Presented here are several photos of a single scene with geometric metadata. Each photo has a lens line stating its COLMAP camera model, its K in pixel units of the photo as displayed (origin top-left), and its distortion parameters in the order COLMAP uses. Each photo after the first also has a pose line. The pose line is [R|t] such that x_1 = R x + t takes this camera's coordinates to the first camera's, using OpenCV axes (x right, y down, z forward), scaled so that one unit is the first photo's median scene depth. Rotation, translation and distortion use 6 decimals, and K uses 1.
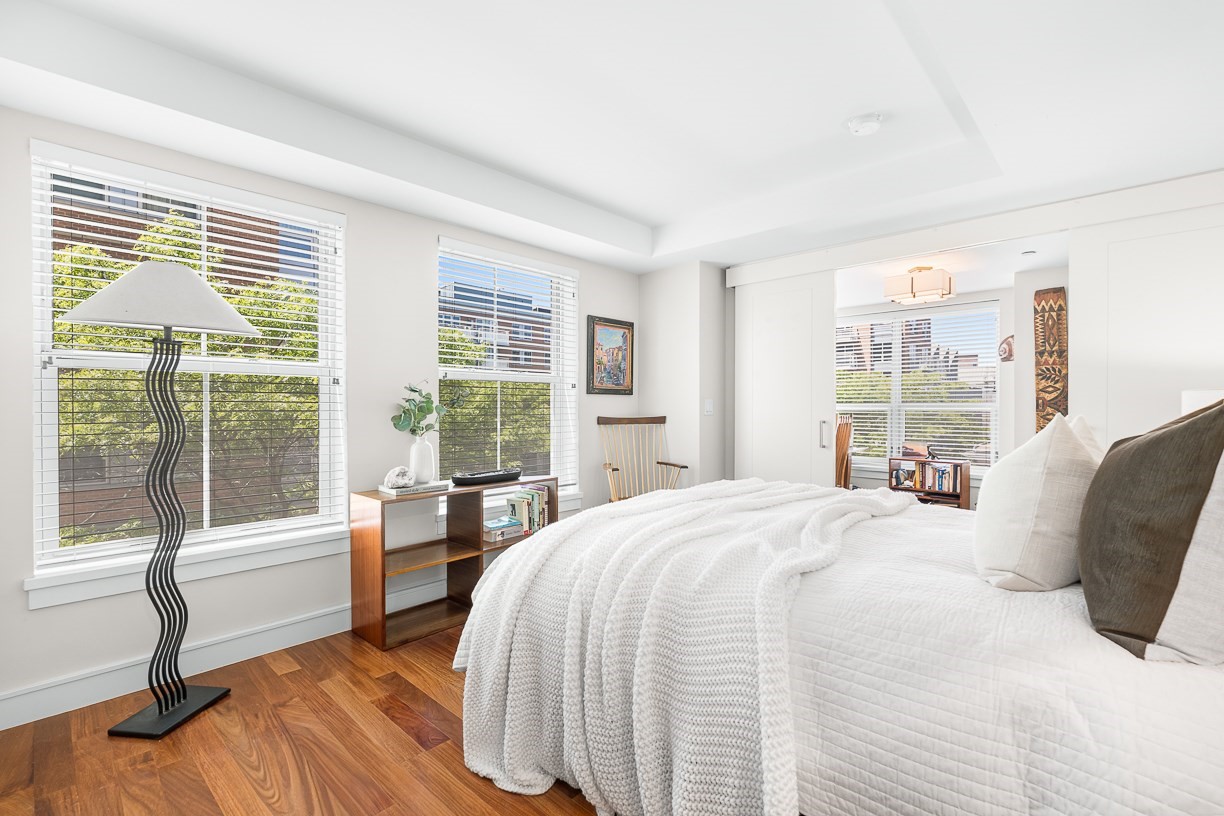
lens RADIAL K [[554.8, 0, 609.1], [0, 554.8, 409.6], [0, 0, 1]] dist [0.000845, 0.000068]
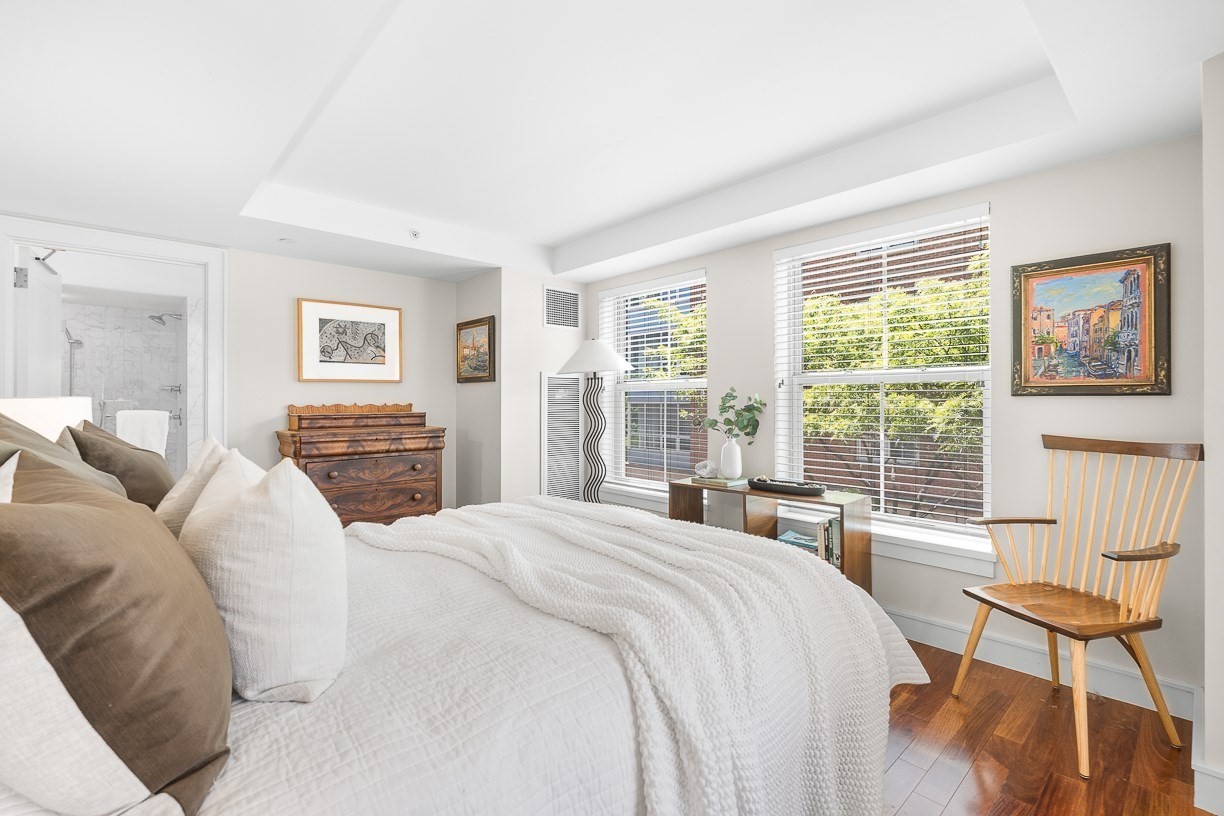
lens RADIAL K [[554.8, 0, 611.0], [0, 554.8, 395.0], [0, 0, 1]] dist [0.000845, 0.000068]
pose [[-0.110435, -0.007373, -0.993856, 0.782006], [-0.003152, 0.999970, -0.007068, -0.030225], [0.993878, 0.002352, -0.110455, 0.797326]]
